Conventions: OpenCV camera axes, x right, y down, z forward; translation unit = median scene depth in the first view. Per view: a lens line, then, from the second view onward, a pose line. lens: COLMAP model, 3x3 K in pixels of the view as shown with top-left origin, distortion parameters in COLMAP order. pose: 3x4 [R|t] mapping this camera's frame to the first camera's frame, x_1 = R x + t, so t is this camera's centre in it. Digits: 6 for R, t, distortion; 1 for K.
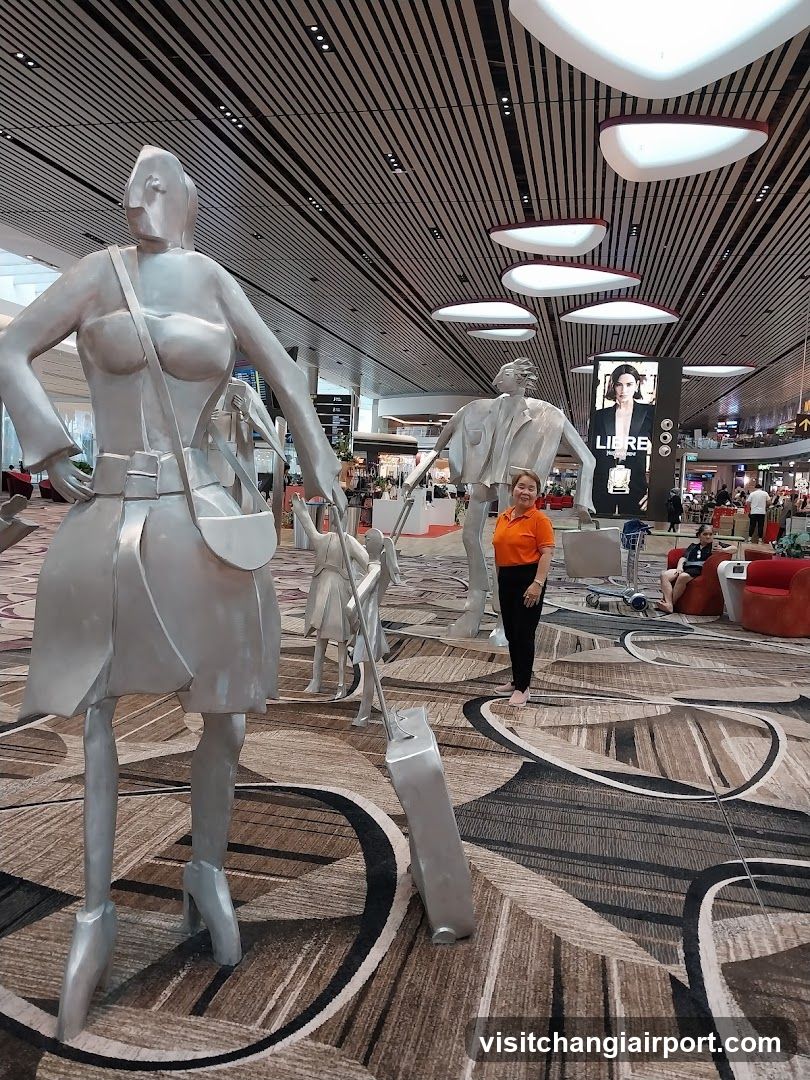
lens RADIAL K [[859.5, 0, 380.0], [0, 859.5, 541.9], [0, 0, 1]] dist [0.034357, -0.052600]
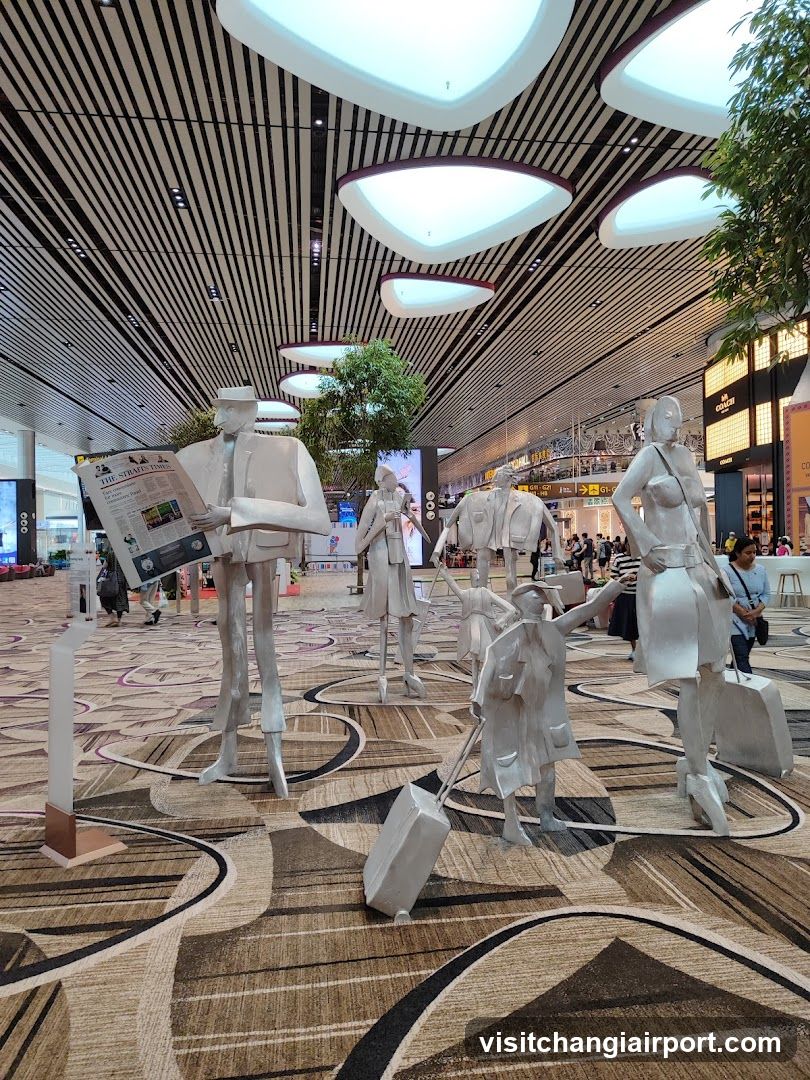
lens RADIAL K [[736.7, 0, 404.9], [0, 736.7, 537.4], [0, 0, 1]] dist [0.019027, -0.013701]
pose [[0.927541, -0.064208, 0.368164, -0.537319], [0.093167, 0.993755, -0.061410, -0.027056], [-0.361922, 0.091261, 0.927730, -0.130746]]
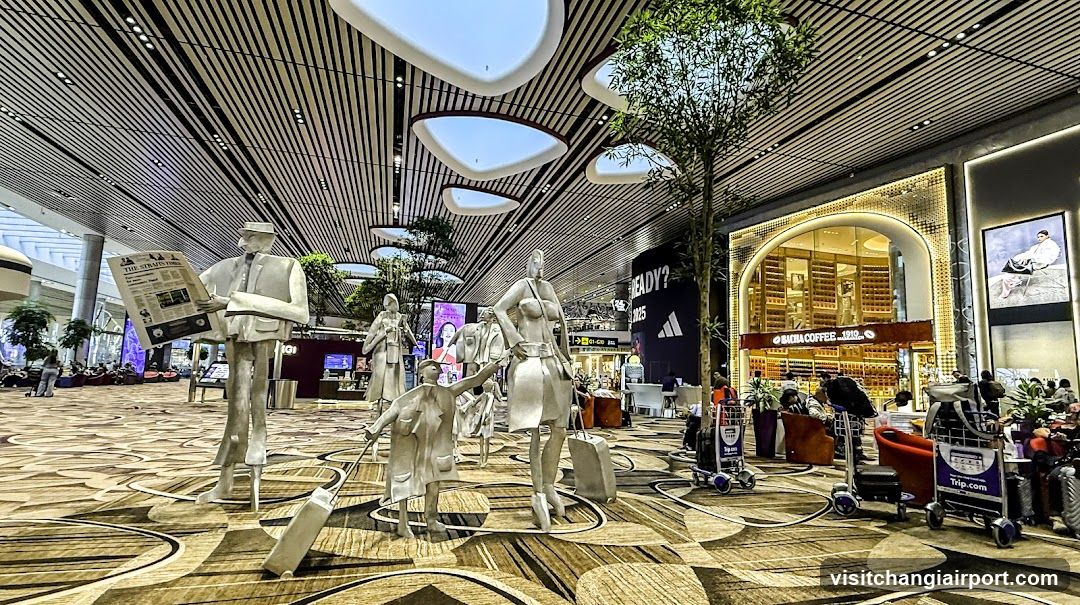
lens RADIAL K [[515.2, 0, 546.5], [0, 515.2, 315.4], [0, 0, 1]] dist [0.000374, 0.000841]
pose [[0.860892, 0.039090, 0.507283, -0.431029], [0.050563, 0.985536, -0.161750, 0.035568], [-0.506268, 0.164899, 0.846464, -0.219402]]
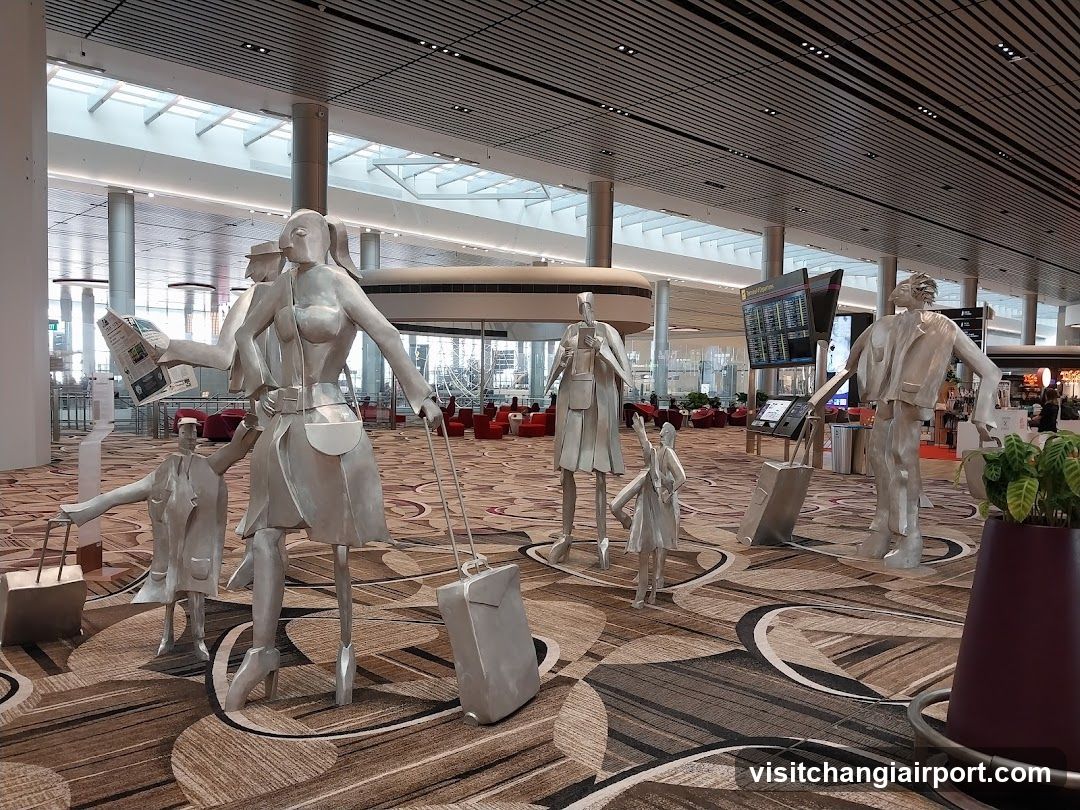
lens RADIAL K [[859.5, 0, 523.4], [0, 859.5, 429.6], [0, 0, 1]] dist [0.034357, -0.052600]
pose [[0.828832, -0.009394, -0.559418, 0.376884], [-0.017389, 0.998943, -0.042539, 0.016398], [0.559227, 0.044985, 0.827793, -0.057664]]
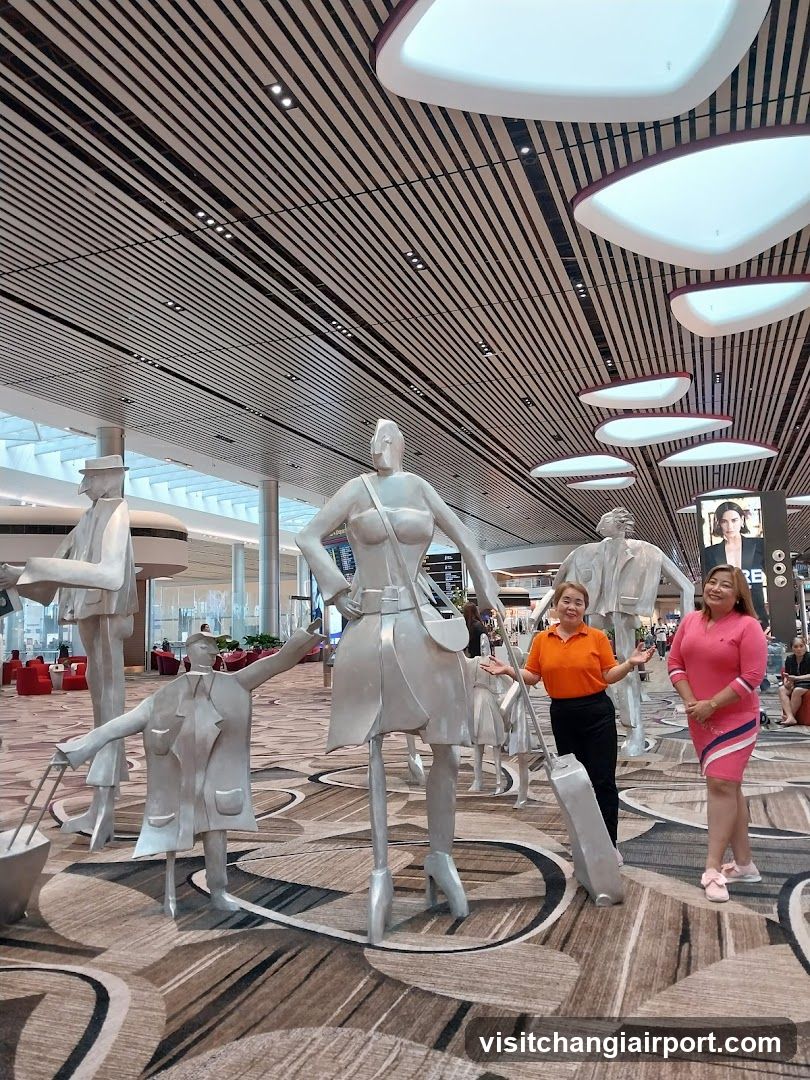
lens RADIAL K [[859.5, 0, 376.1], [0, 859.5, 529.6], [0, 0, 1]] dist [0.034357, -0.052600]
pose [[0.988057, -0.092030, -0.123585, -0.027566], [0.065413, 0.976710, -0.204349, 0.045875], [0.139513, 0.193825, 0.971065, -0.241645]]
